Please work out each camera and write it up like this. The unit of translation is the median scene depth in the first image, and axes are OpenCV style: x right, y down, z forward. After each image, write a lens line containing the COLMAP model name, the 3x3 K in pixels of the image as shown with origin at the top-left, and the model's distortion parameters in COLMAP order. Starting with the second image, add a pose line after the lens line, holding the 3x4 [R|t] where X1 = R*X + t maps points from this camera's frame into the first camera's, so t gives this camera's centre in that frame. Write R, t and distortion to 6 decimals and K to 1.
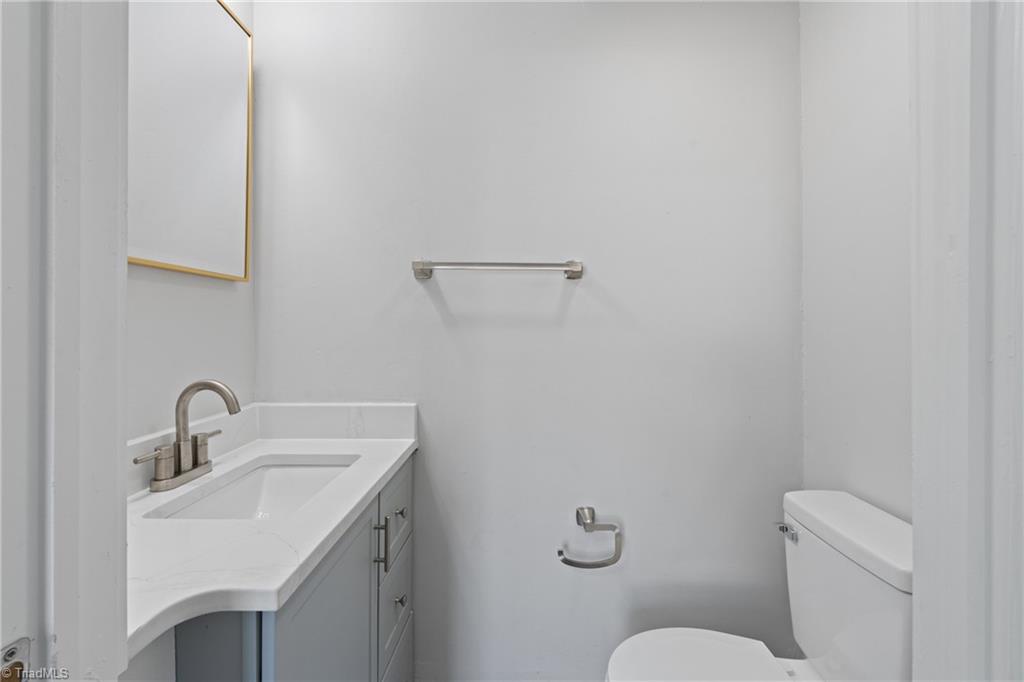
lens RADIAL K [[448.7, 0, 513.9], [0, 448.7, 333.7], [0, 0, 1]] dist [-0.002081, 0.002383]
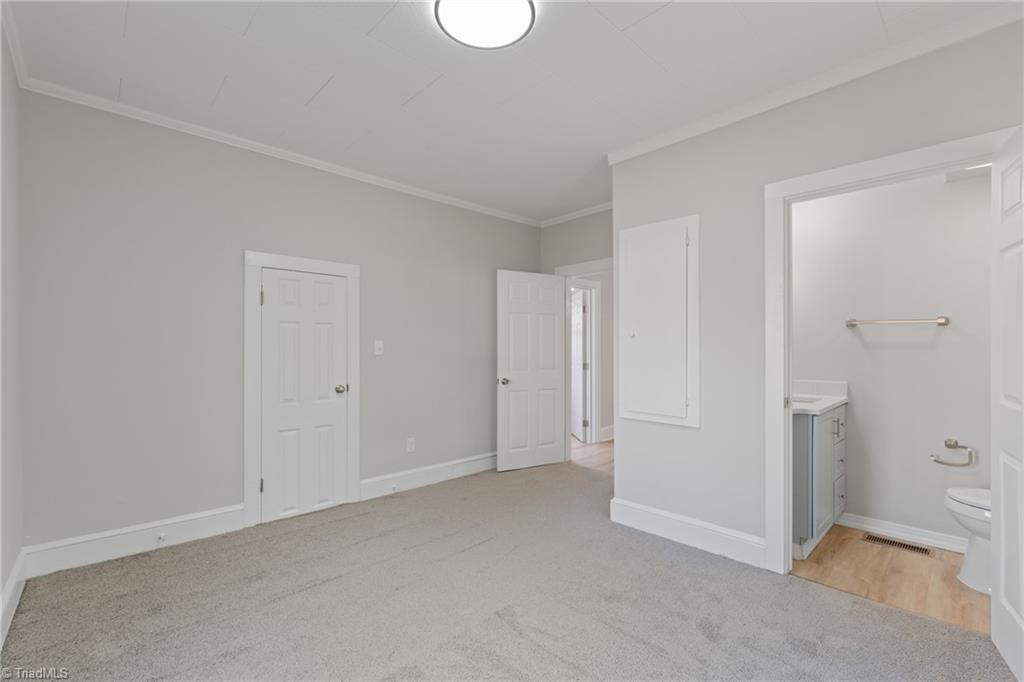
lens RADIAL K [[448.7, 0, 513.7], [0, 448.7, 340.7], [0, 0, 1]] dist [-0.002081, 0.002383]
pose [[0.696228, -0.004813, -0.717805, 0.249662], [-0.008433, 0.999854, -0.014884, -0.007891], [0.717771, 0.016416, 0.696086, -1.895698]]
